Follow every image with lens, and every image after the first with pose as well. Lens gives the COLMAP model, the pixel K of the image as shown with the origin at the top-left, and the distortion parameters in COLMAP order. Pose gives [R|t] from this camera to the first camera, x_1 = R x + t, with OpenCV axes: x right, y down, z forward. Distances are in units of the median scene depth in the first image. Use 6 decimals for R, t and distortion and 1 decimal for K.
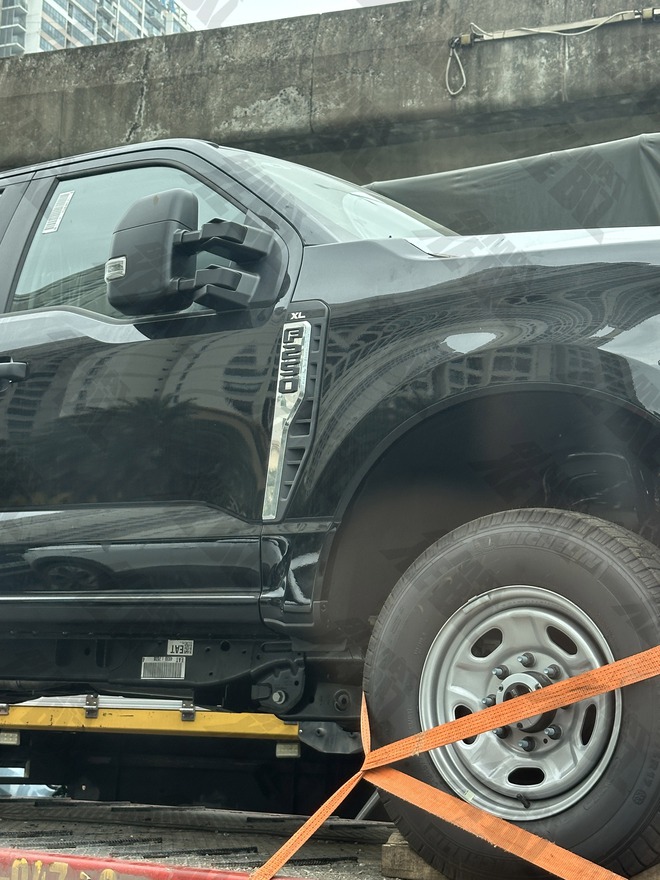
lens RADIAL K [[1607.8, 0, 338.5], [0, 1607.8, 445.2], [0, 0, 1]] dist [0.073332, 0.000000]
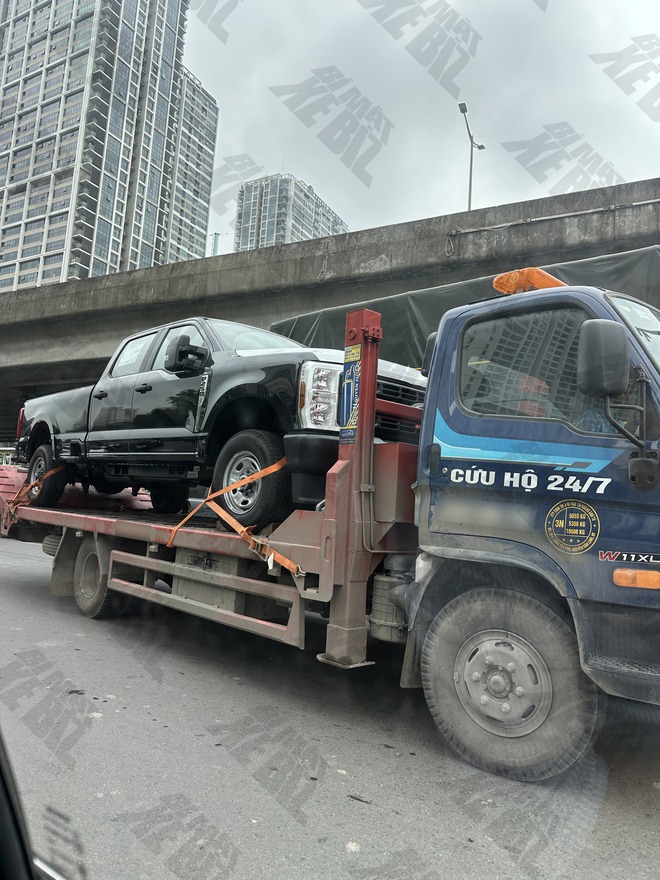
lens RADIAL K [[624.3, 0, 335.5], [0, 624.3, 445.9], [0, 0, 1]] dist [-0.010049, -0.019081]
pose [[0.993363, 0.009612, -0.114618, 0.384220], [-0.000197, 0.996642, 0.081878, -0.030567], [0.115020, -0.081312, 0.990030, -0.289612]]
